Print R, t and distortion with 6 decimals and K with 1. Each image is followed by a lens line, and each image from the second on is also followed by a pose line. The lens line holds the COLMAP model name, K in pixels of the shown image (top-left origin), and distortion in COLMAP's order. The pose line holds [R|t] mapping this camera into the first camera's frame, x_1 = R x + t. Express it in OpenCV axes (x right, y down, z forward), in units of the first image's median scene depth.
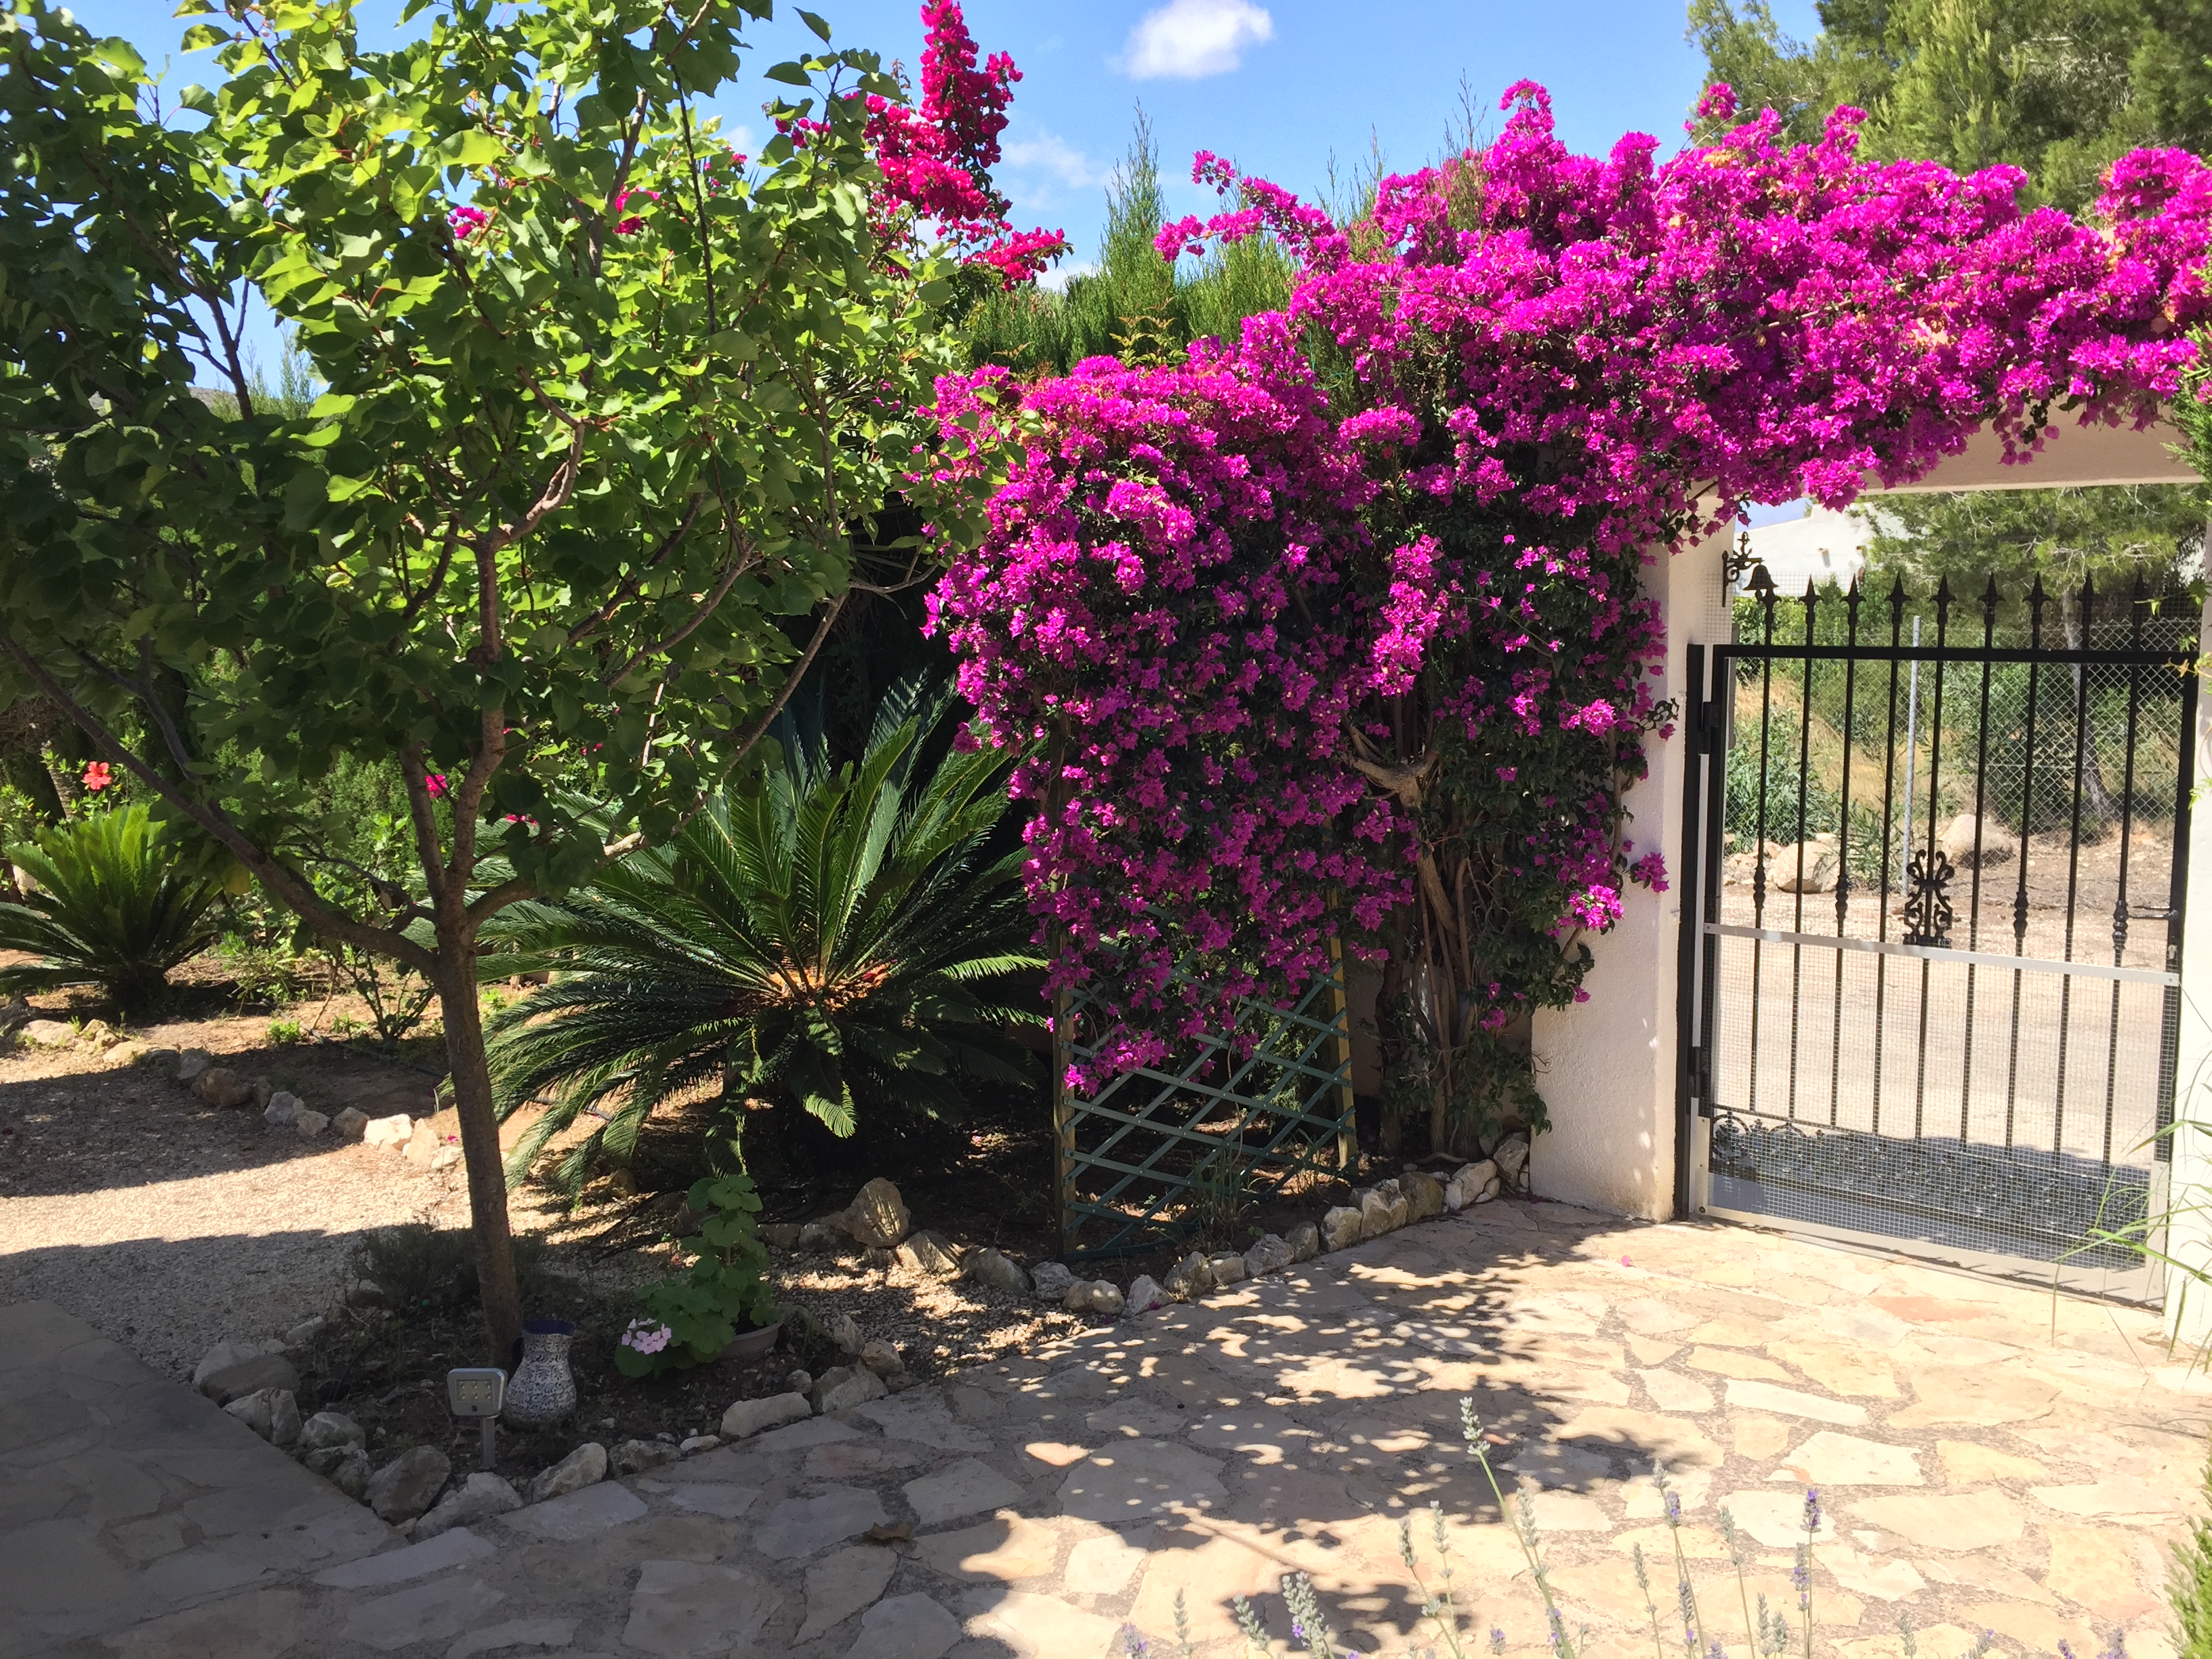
lens RADIAL K [[1875.6, 0, 1104.8], [0, 1875.6, 830.0], [0, 0, 1]] dist [-0.009232, -0.005360]
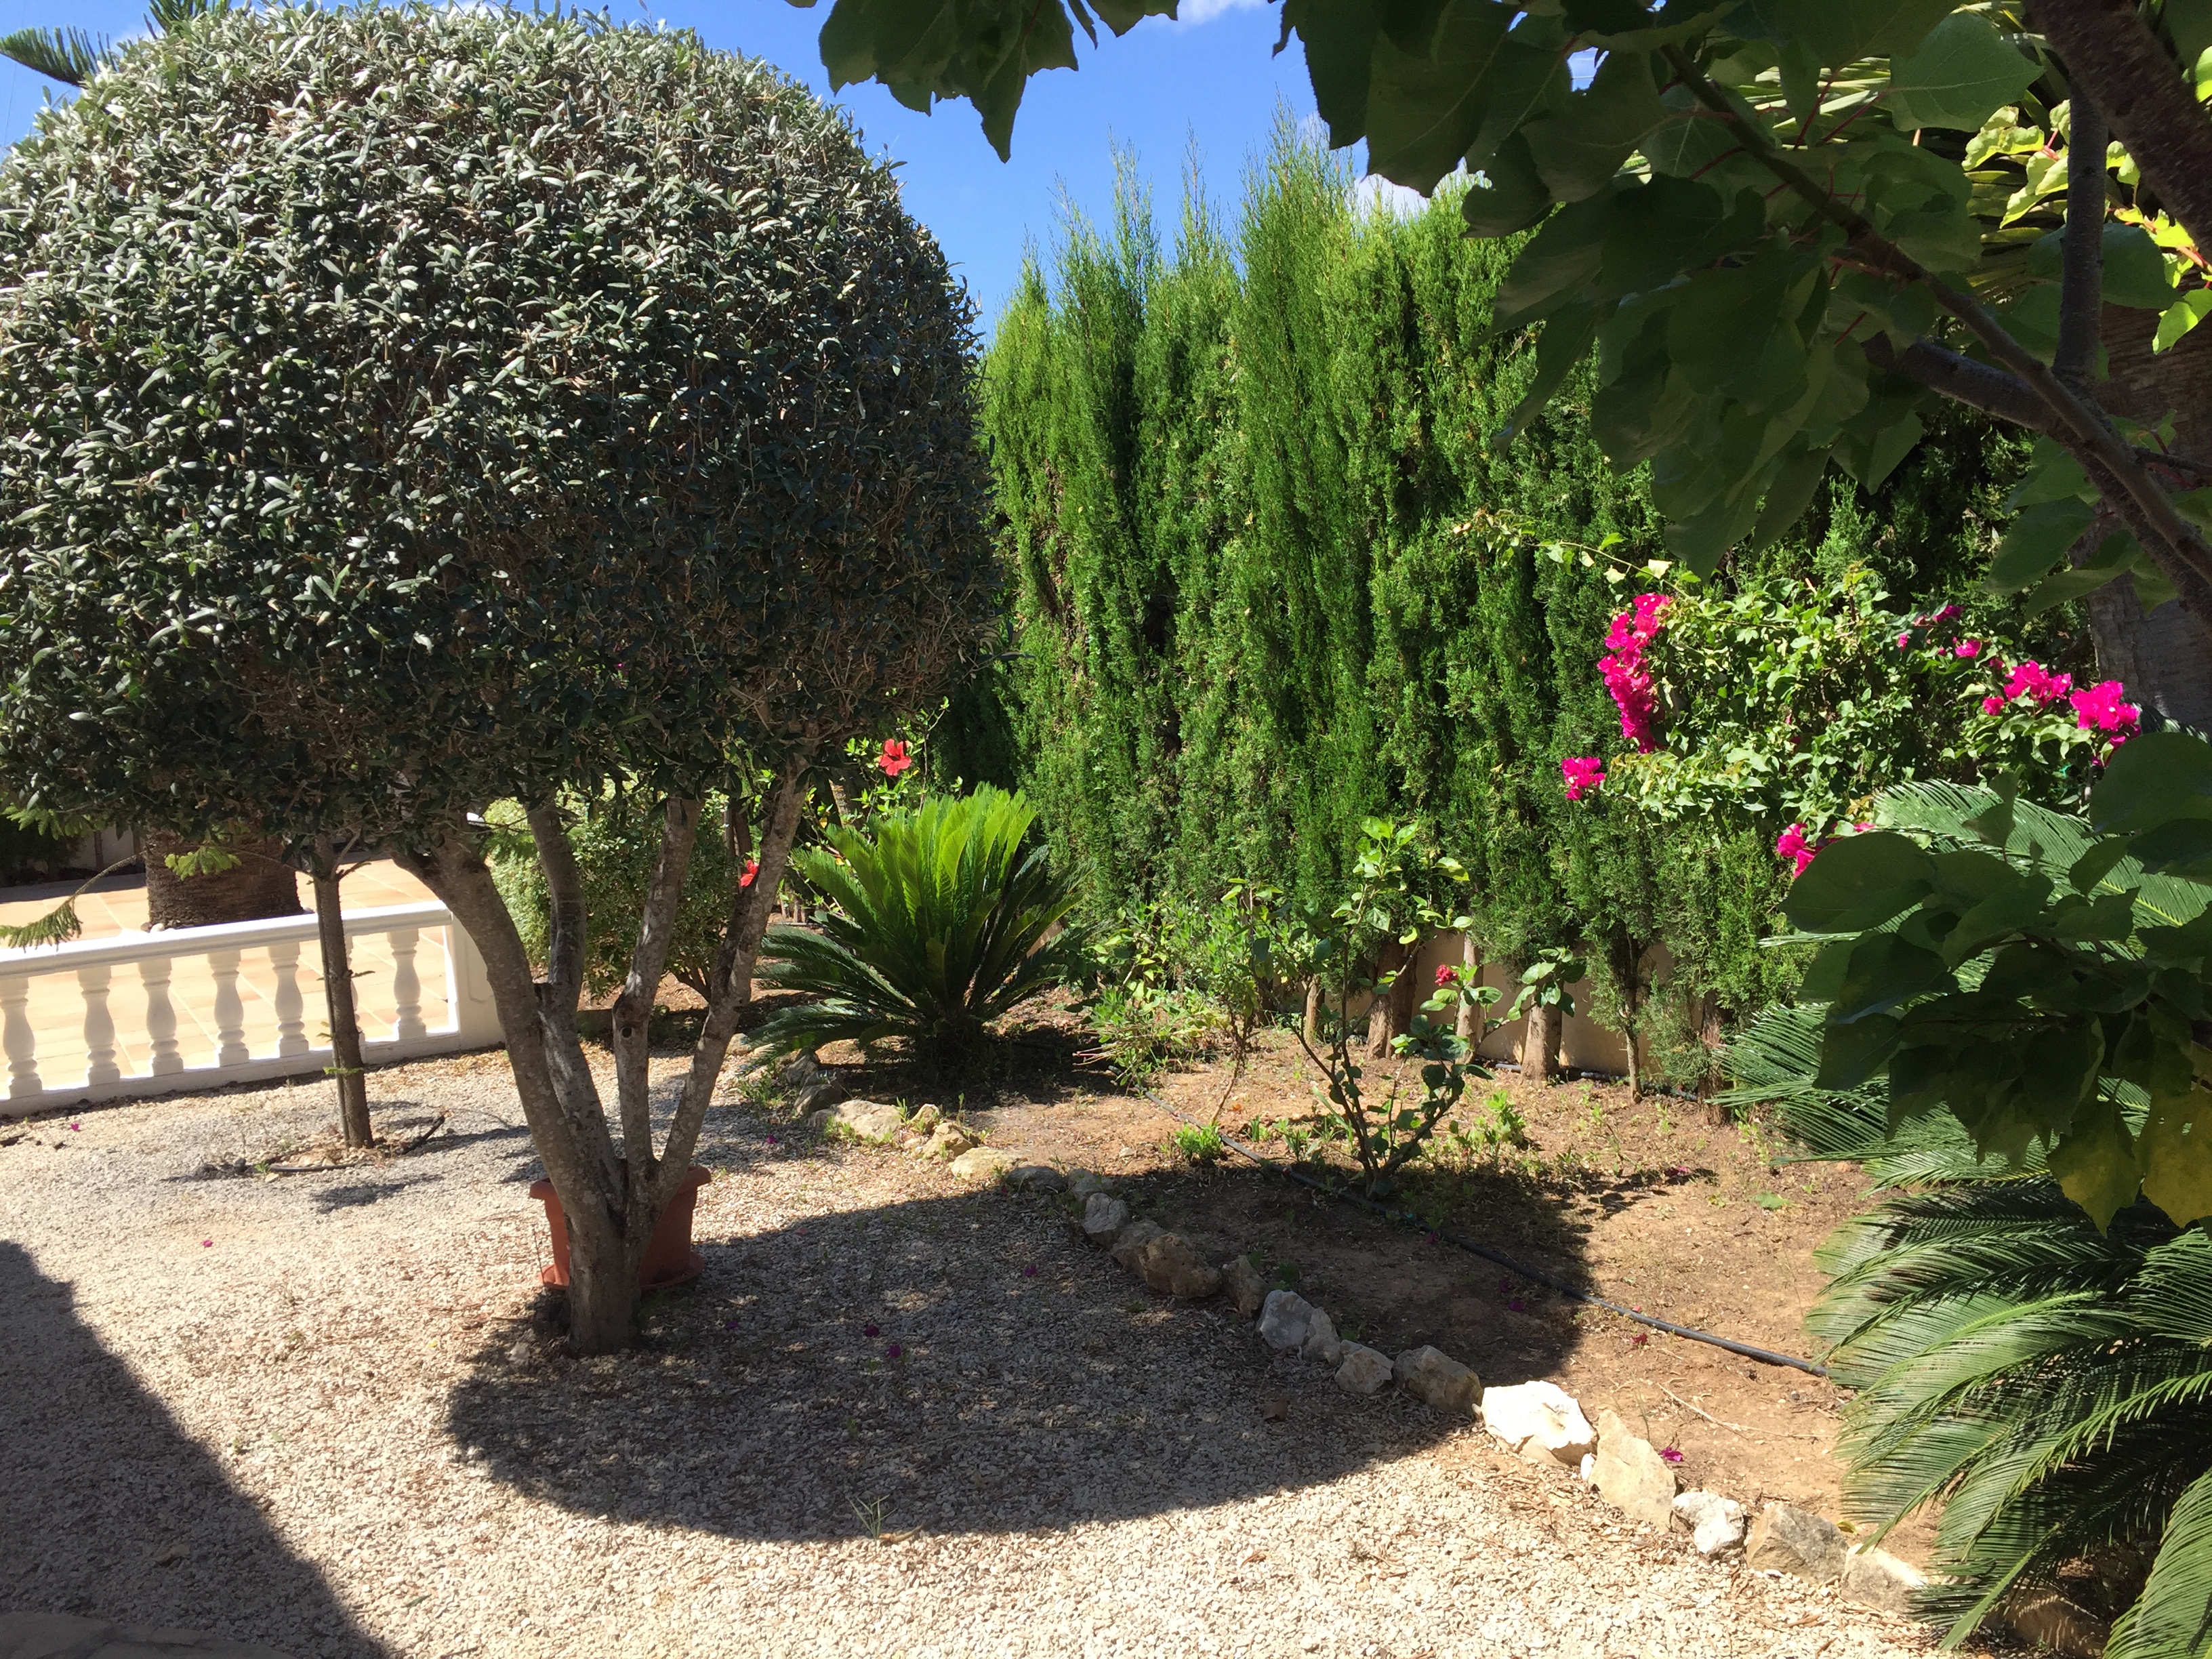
lens RADIAL K [[1875.6, 0, 1106.8], [0, 1875.6, 829.1], [0, 0, 1]] dist [-0.009232, -0.005360]
pose [[0.954805, 0.021241, -0.296474, -0.277810], [-0.018351, 0.999753, 0.012528, -0.011388], [0.296667, -0.006521, 0.954959, 0.361099]]
